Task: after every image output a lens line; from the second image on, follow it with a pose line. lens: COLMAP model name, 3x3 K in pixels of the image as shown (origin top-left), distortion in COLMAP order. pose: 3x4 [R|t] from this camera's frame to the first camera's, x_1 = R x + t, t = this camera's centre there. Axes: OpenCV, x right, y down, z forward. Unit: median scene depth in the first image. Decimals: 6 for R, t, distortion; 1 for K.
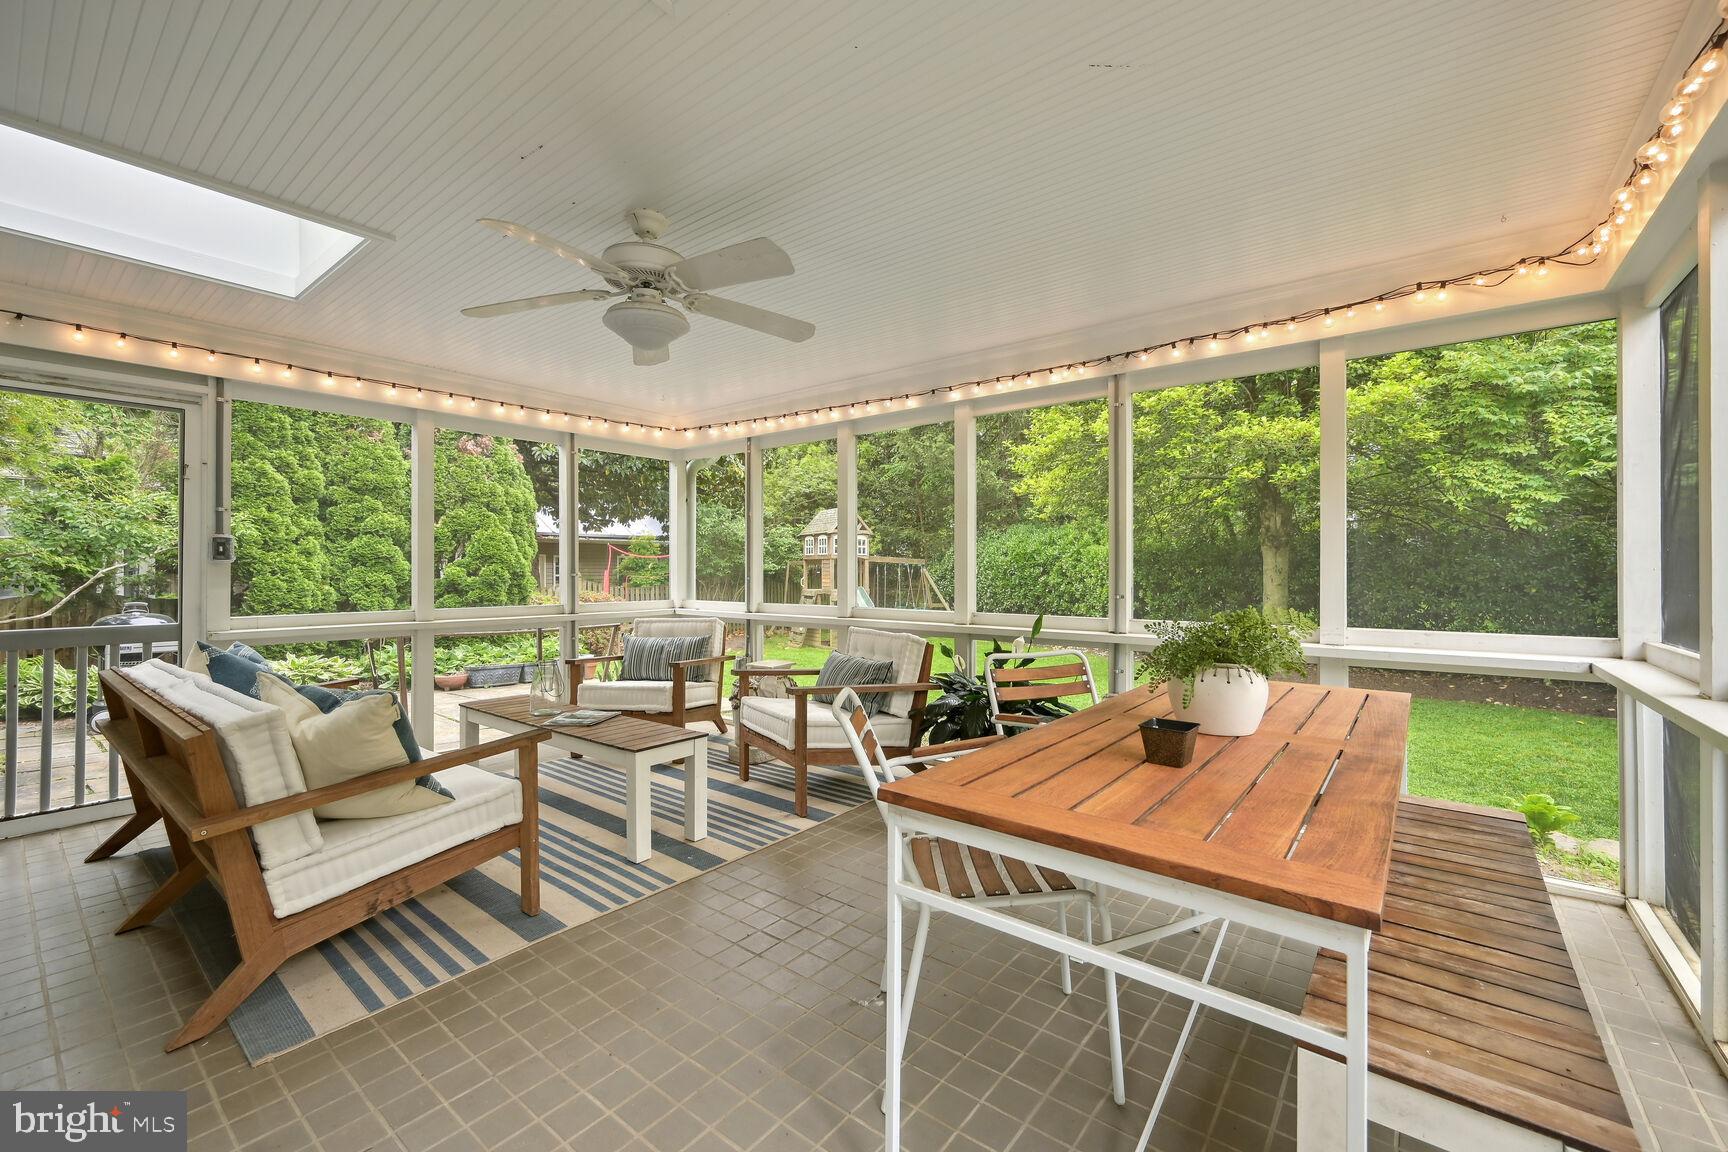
lens RADIAL K [[697.2, 0, 868.2], [0, 697.2, 559.5], [0, 0, 1]] dist [0.001779, 0.000138]
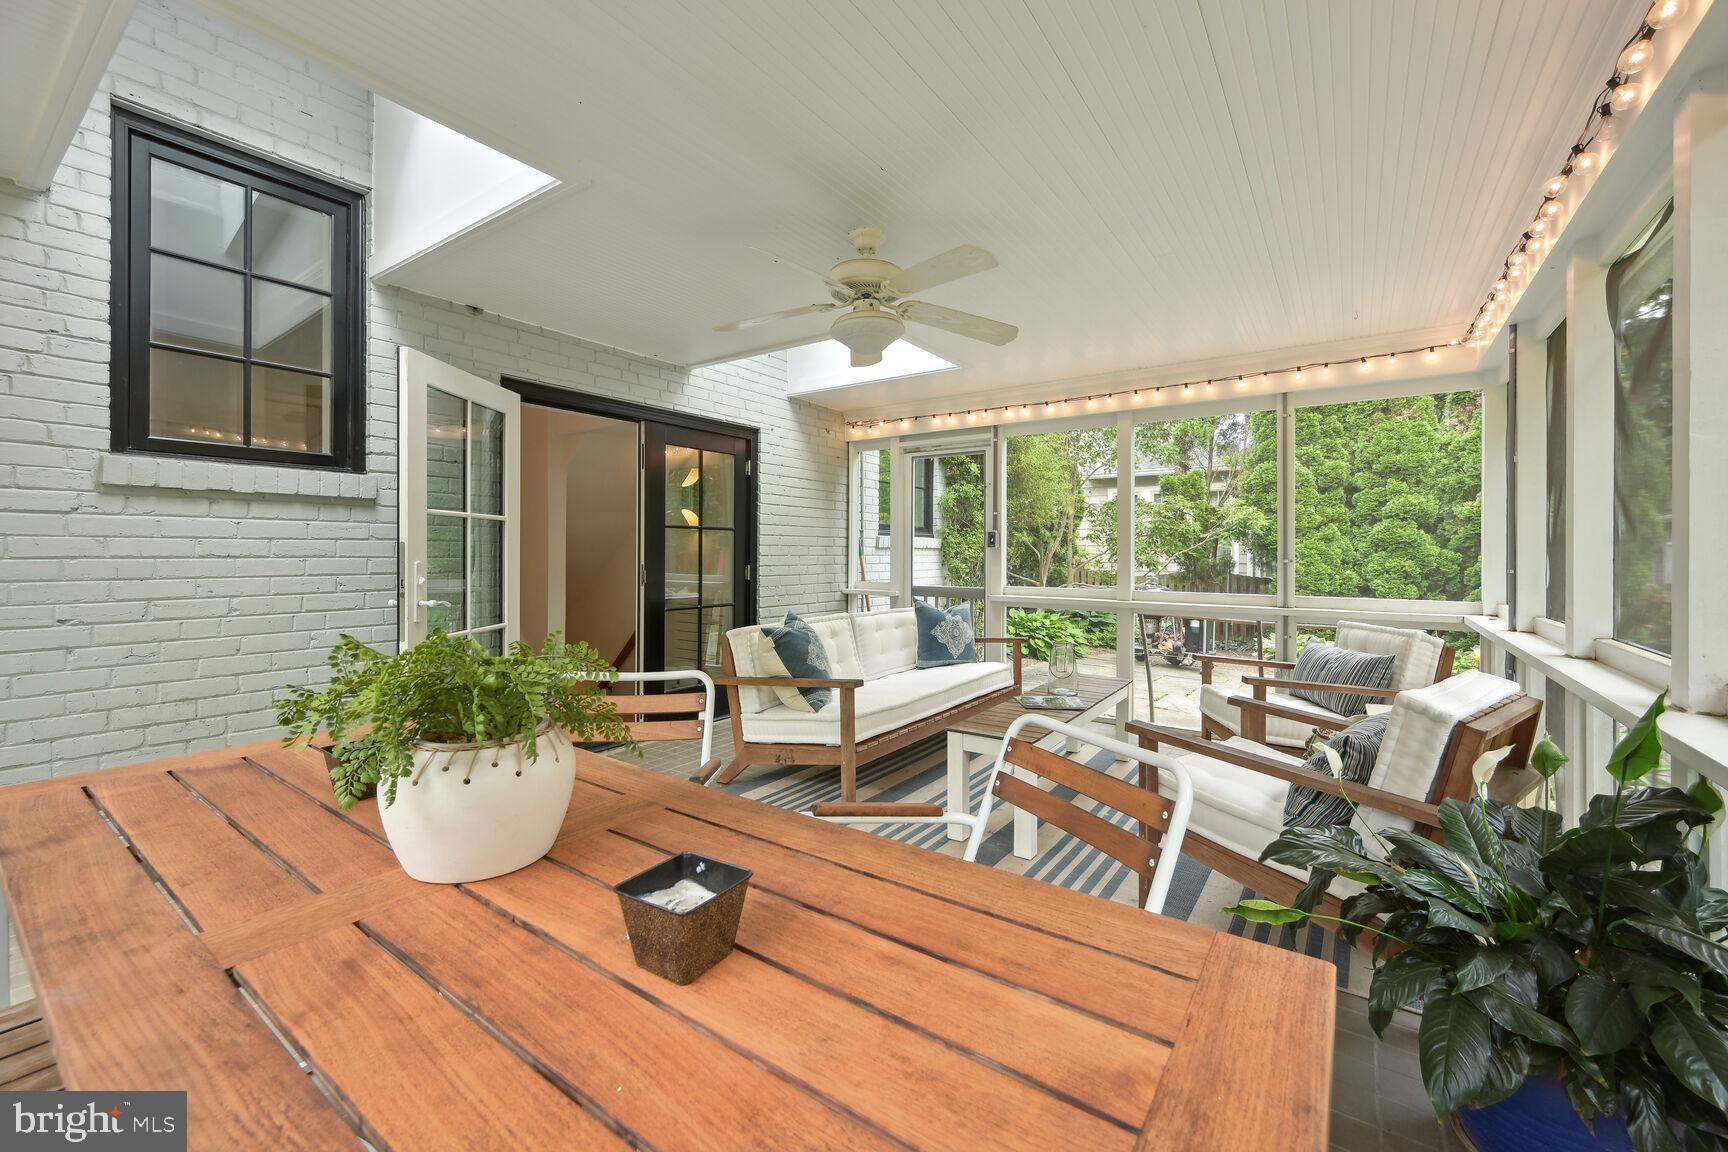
lens RADIAL K [[697.2, 0, 868.2], [0, 697.2, 559.5], [0, 0, 1]] dist [0.001779, 0.000138]
pose [[0.061535, 0.005542, -0.998090, 0.540268], [0.009947, 0.999932, 0.006166, 0.012555], [0.998055, -0.010307, 0.061476, 0.644847]]
